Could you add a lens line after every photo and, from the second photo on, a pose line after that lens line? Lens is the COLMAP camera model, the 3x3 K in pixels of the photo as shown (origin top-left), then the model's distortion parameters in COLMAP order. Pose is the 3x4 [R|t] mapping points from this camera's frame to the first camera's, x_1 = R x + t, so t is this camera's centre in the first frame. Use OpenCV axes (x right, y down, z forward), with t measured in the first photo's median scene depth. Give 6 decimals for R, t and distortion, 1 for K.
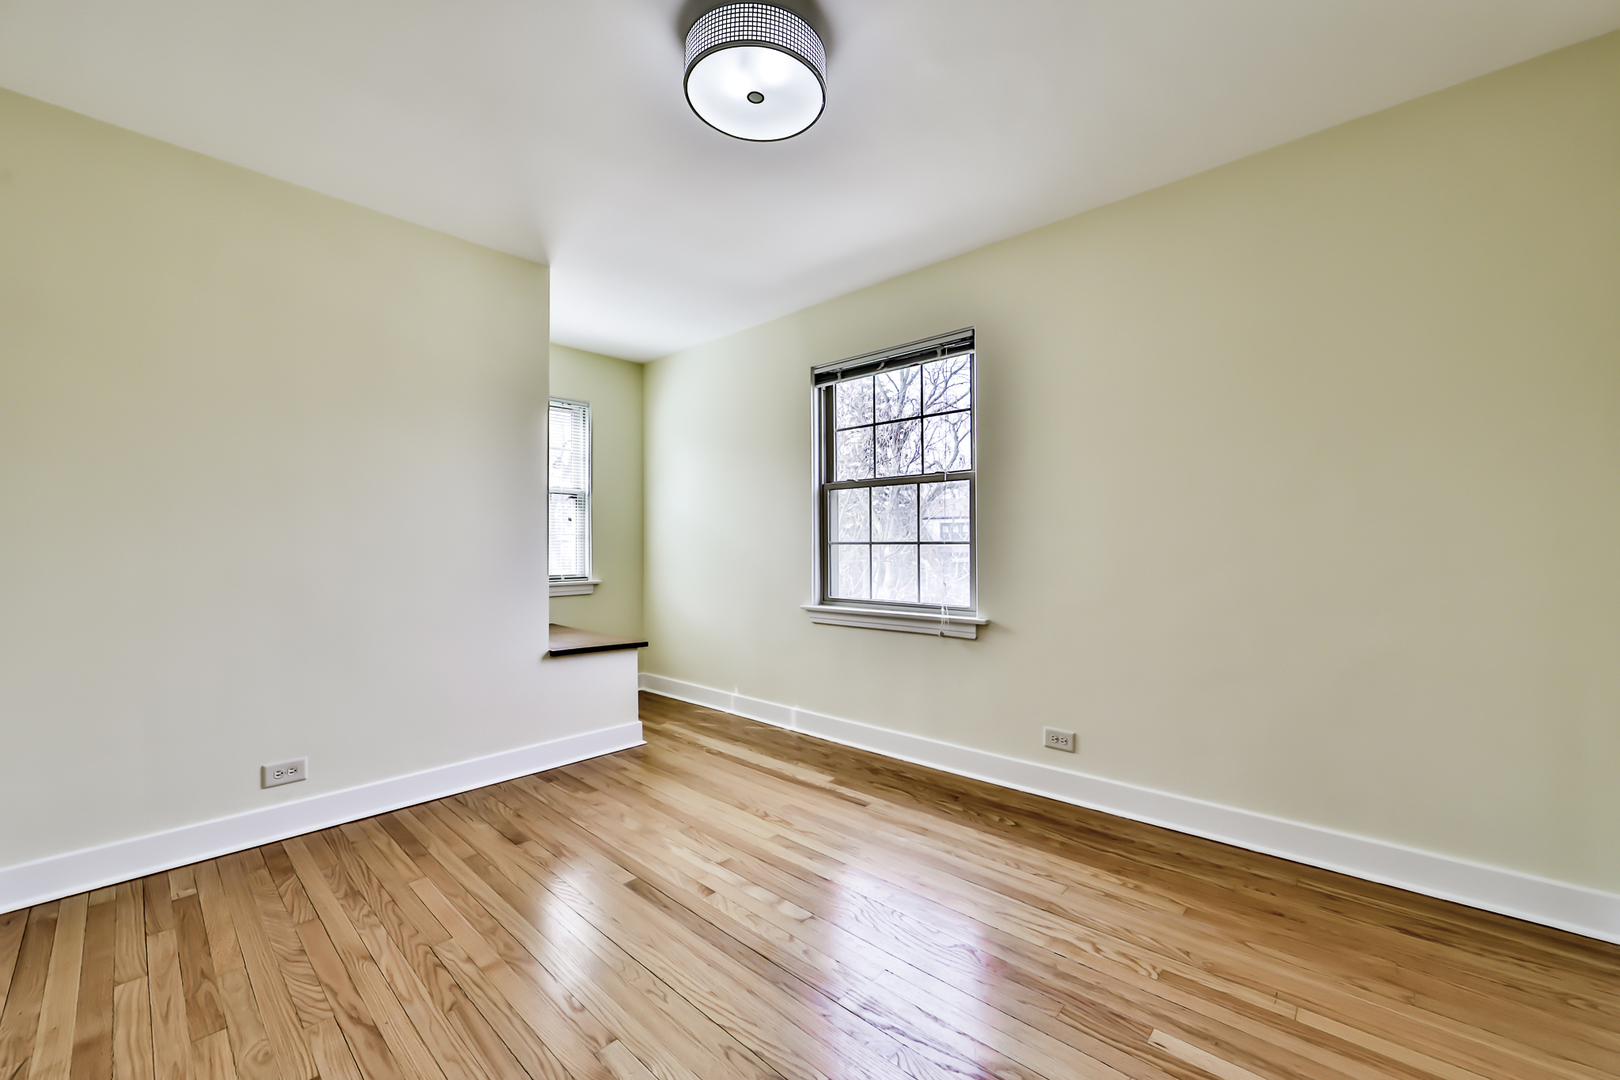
lens RADIAL K [[639.4, 0, 808.5], [0, 639.4, 541.6], [0, 0, 1]] dist [-0.014454, 0.003861]
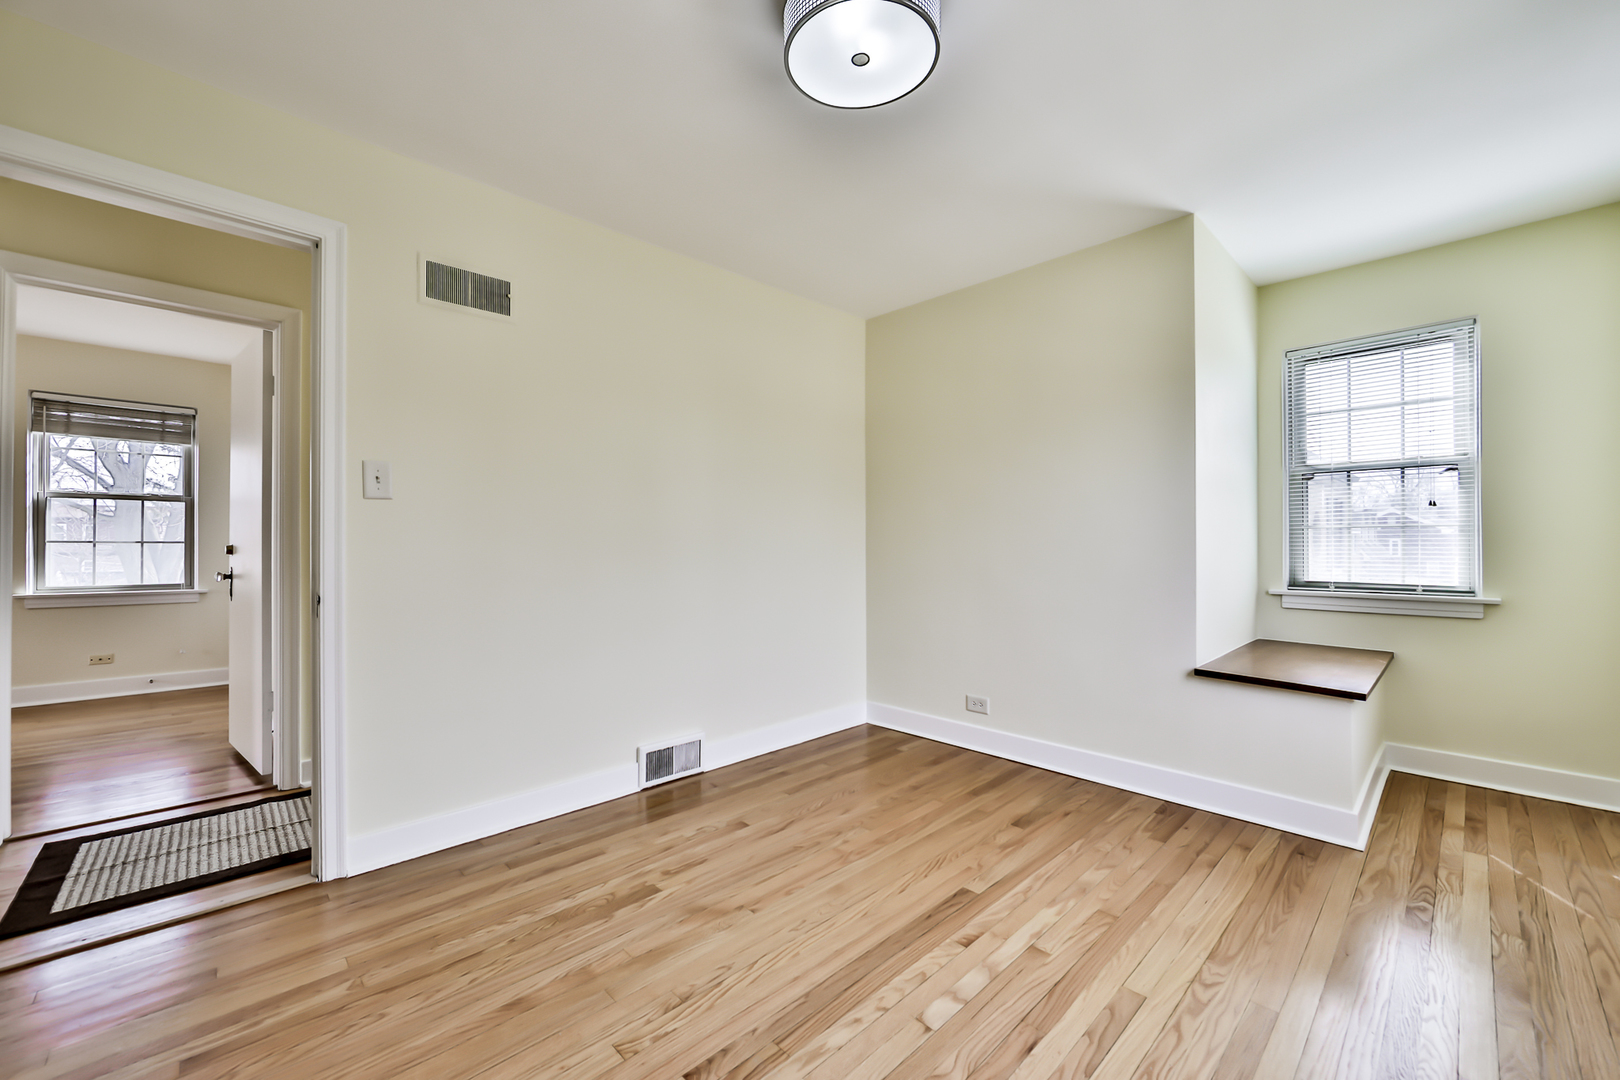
lens RADIAL K [[639.4, 0, 808.5], [0, 639.4, 541.6], [0, 0, 1]] dist [-0.014454, 0.003861]
pose [[-0.063526, -0.000252, -0.997980, 0.587205], [0.009988, 0.999950, -0.000888, -0.000534], [0.997930, -0.010024, -0.063520, 0.683667]]
